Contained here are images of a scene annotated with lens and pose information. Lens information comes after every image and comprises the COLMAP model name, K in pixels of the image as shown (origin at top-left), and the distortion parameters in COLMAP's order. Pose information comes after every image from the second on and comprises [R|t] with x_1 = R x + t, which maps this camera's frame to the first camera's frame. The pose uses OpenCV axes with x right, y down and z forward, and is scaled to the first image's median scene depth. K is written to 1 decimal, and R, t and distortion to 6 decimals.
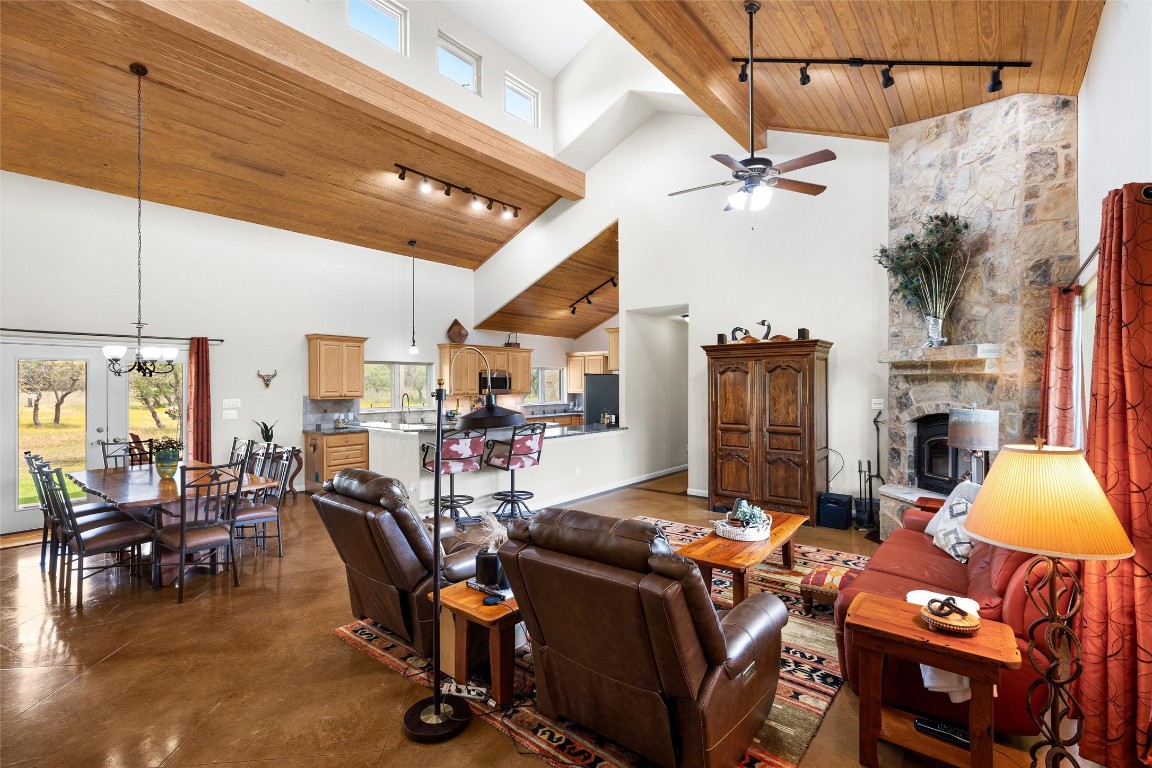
lens RADIAL K [[526.7, 0, 581.1], [0, 526.7, 385.0], [0, 0, 1]] dist [-0.012066, -0.000283]
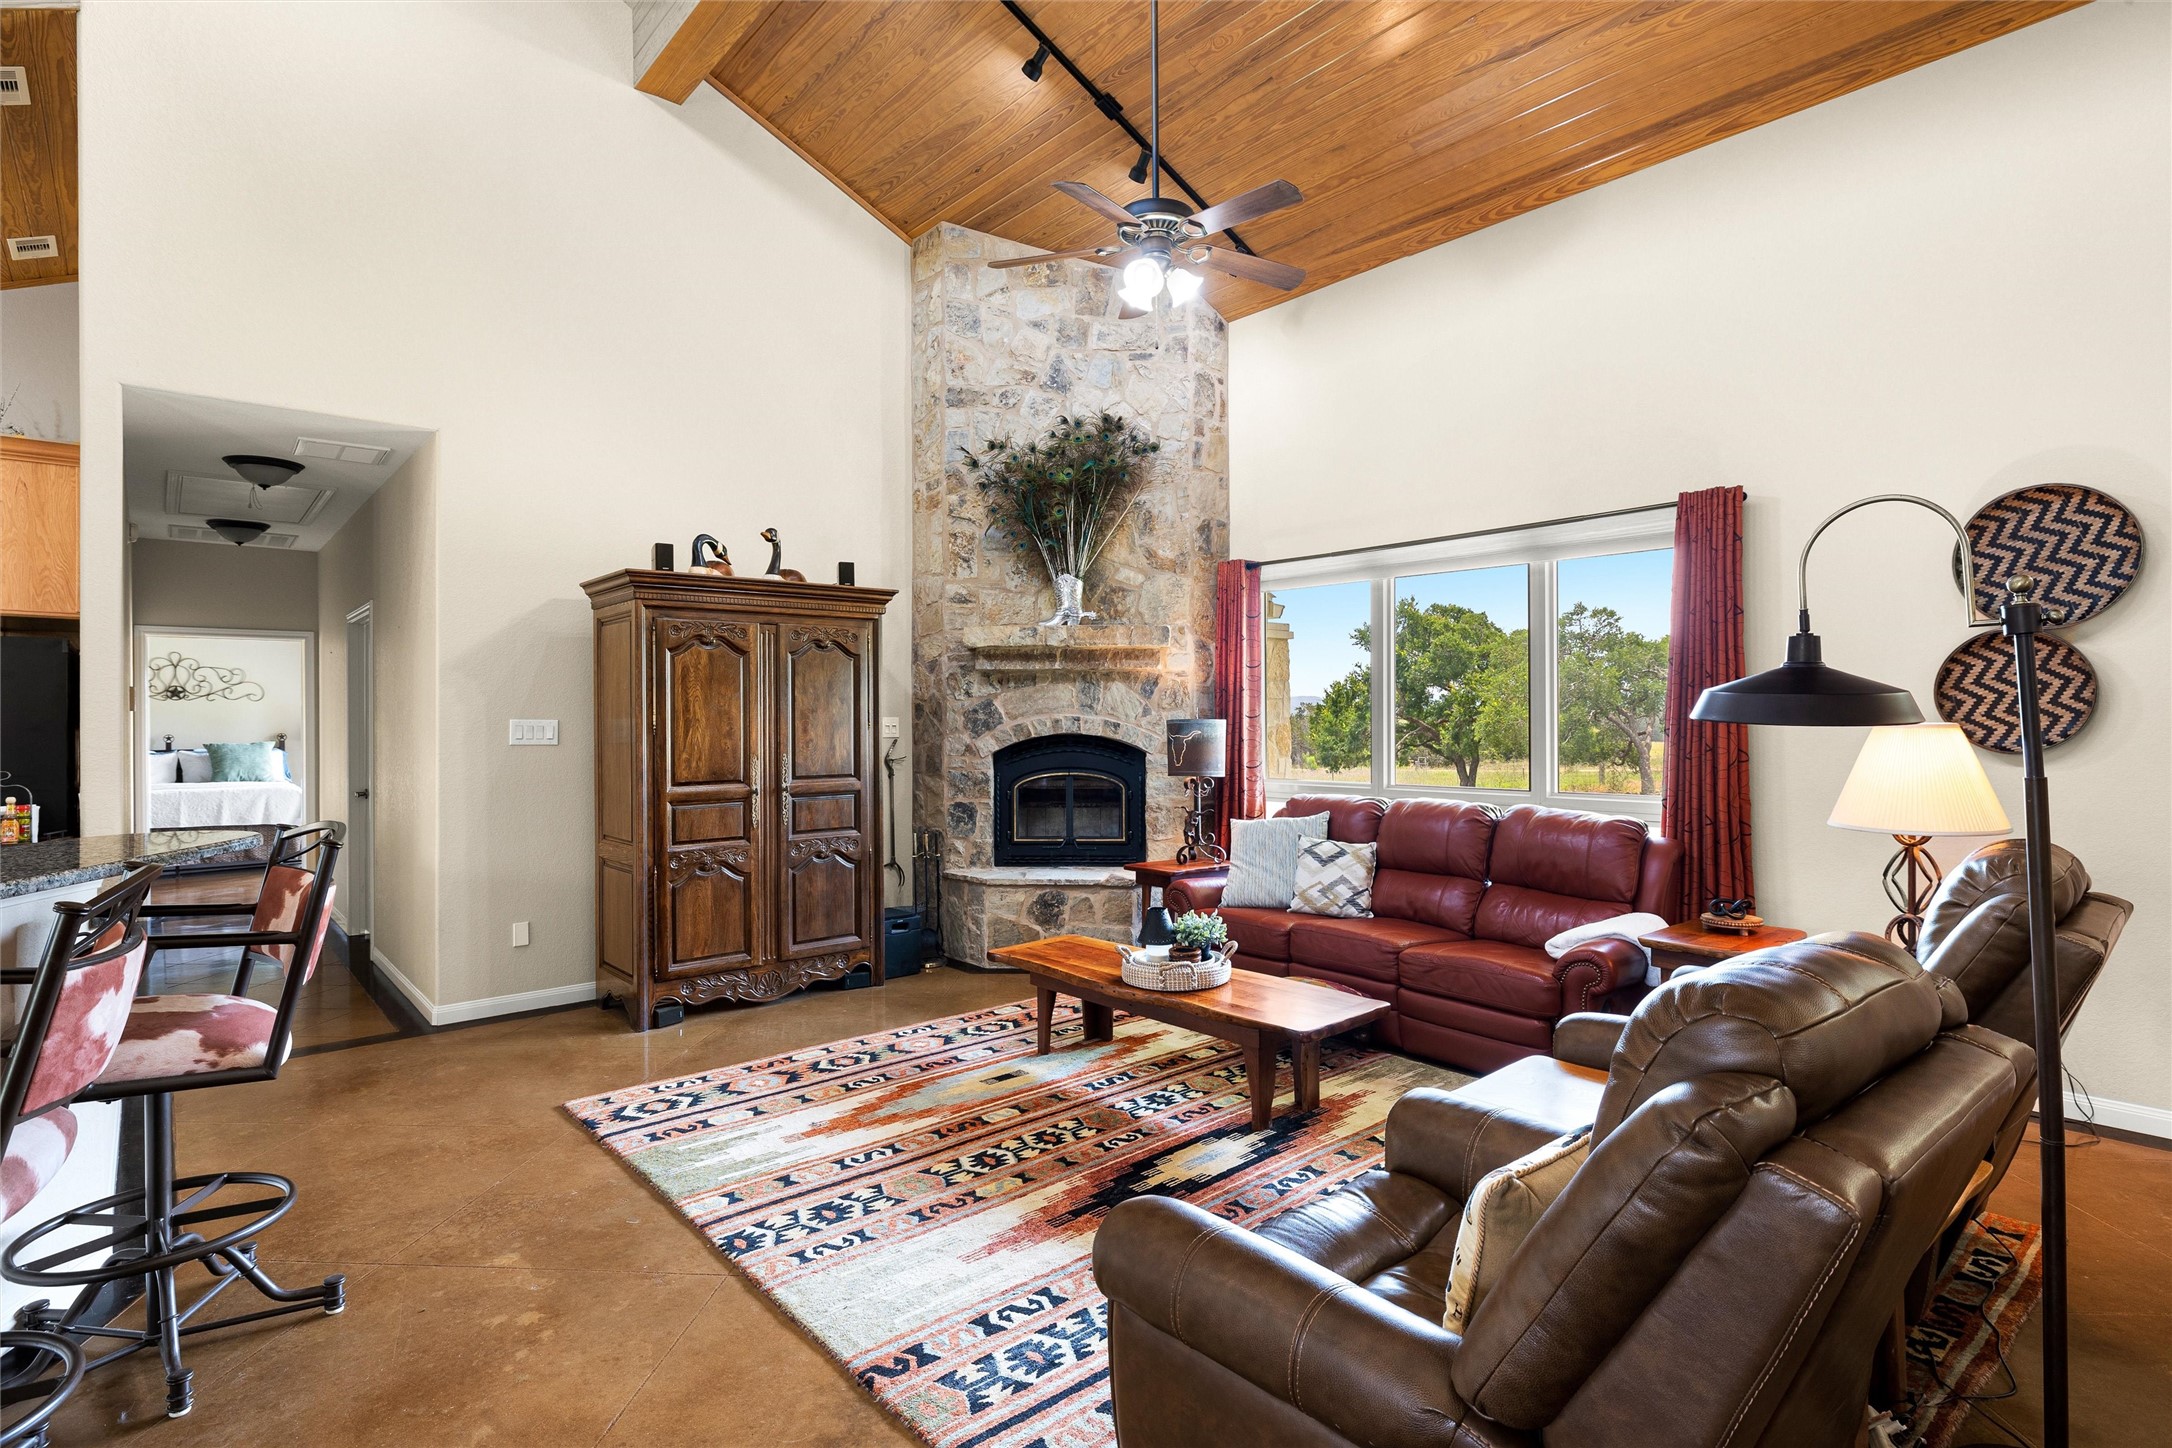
lens RADIAL K [[1074.3, 0, 1087.0], [0, 1074.3, 716.0], [0, 0, 1]] dist [-0.006443, -0.000427]
pose [[0.176672, 0.006127, 0.984251, -0.410670], [0.008350, 0.999935, -0.007724, 0.031861], [-0.984234, 0.009583, 0.176609, 0.553889]]
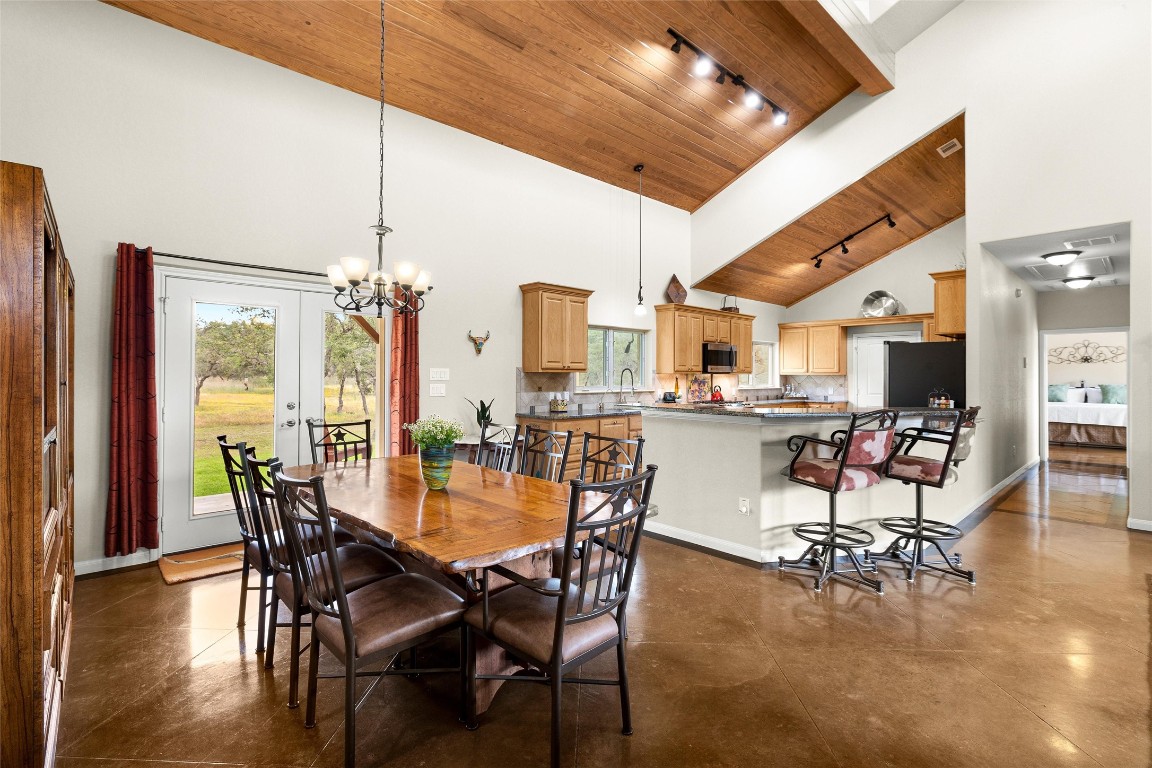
lens RADIAL K [[526.7, 0, 570.4], [0, 526.7, 373.9], [0, 0, 1]] dist [-0.012066, -0.000283]
pose [[0.986708, 0.007119, -0.162346, -0.389381], [-0.008019, 0.999956, -0.004891, 0.038762], [0.162304, 0.006128, 0.986722, 0.320980]]
